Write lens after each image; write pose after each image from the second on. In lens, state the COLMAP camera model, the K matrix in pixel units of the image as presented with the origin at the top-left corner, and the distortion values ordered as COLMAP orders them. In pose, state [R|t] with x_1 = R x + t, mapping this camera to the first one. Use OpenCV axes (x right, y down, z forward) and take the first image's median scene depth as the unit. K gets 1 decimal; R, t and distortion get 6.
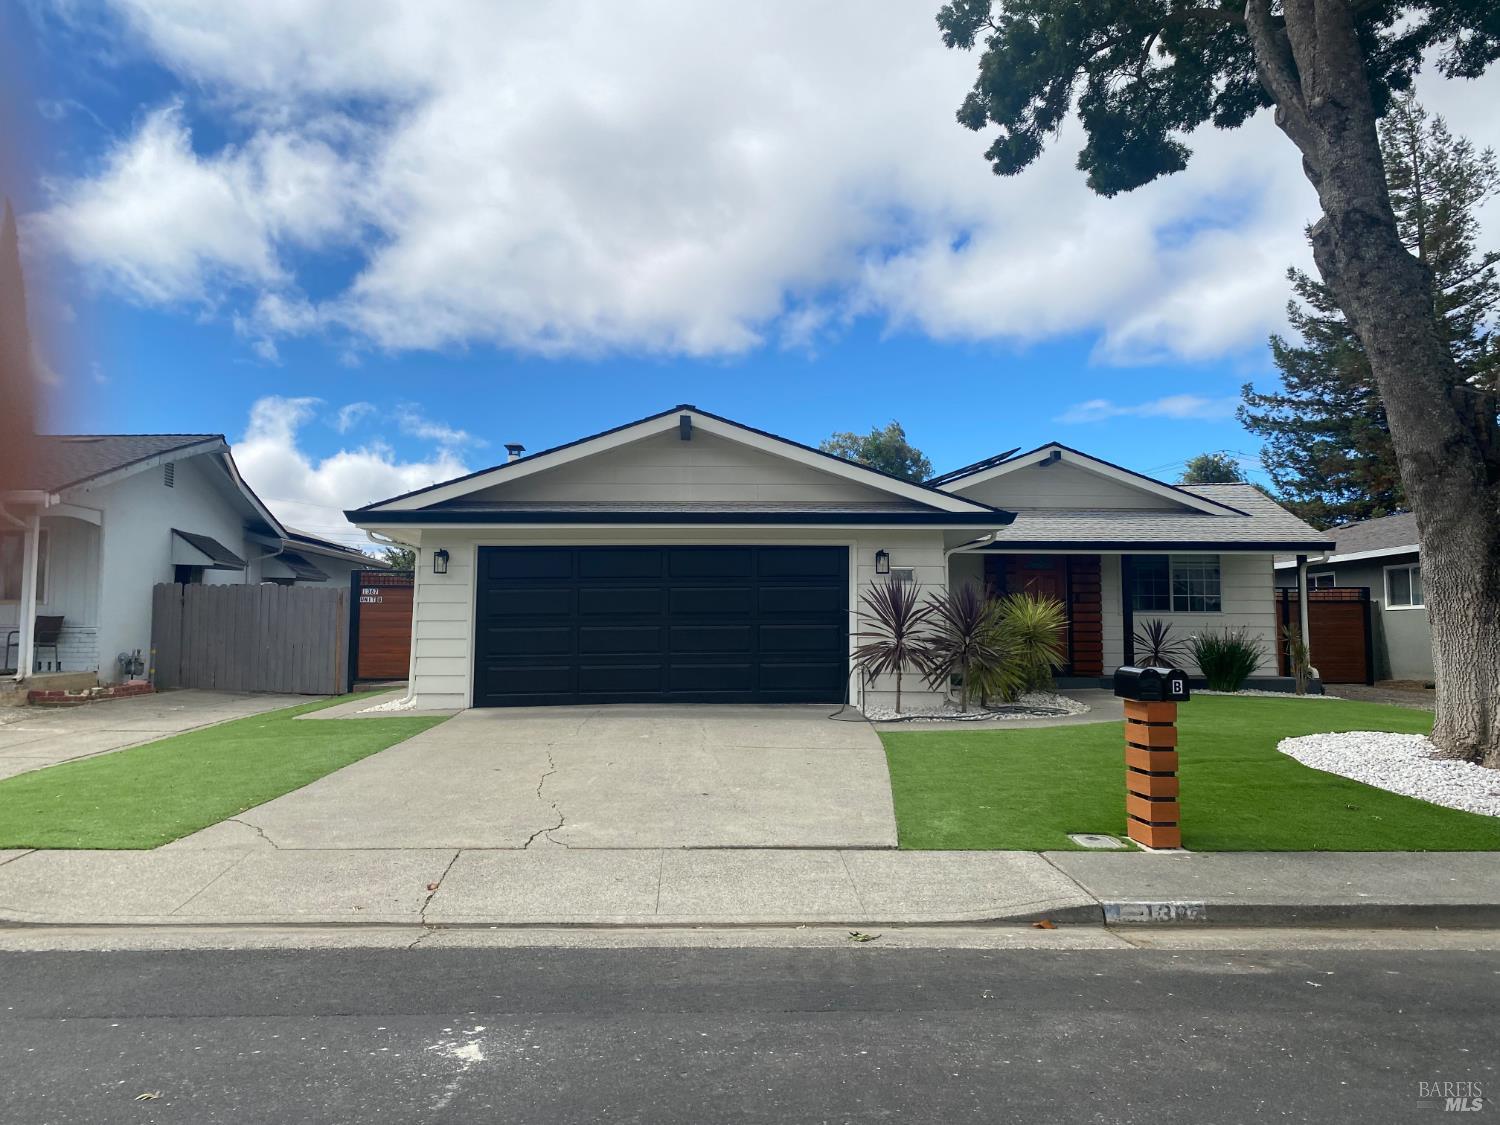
lens RADIAL K [[1142.9, 0, 737.7], [0, 1142.9, 552.7], [0, 0, 1]] dist [0.033870, -0.007741]
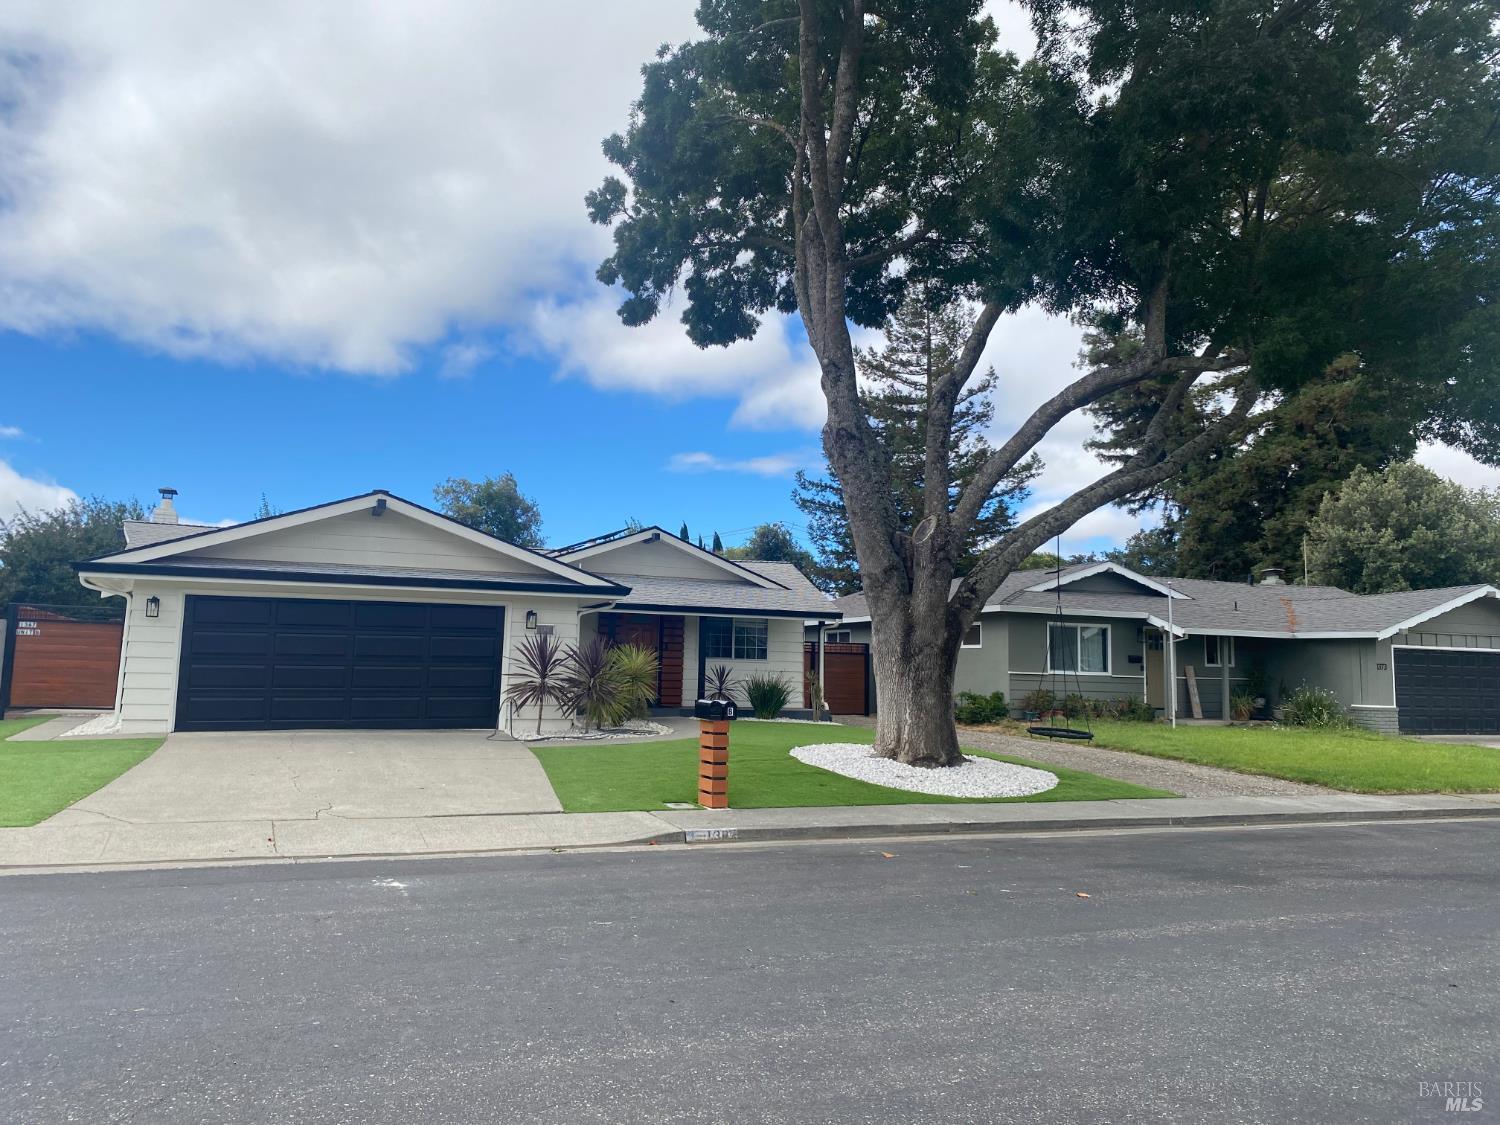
lens RADIAL K [[1139.5, 0, 752.6], [0, 1139.5, 546.2], [0, 0, 1]] dist [0.066612, -0.033741]
pose [[0.930315, 0.060172, 0.361791, -0.109508], [-0.047914, 0.997935, -0.042768, -0.030111], [-0.363617, 0.022453, 0.931278, -0.304298]]
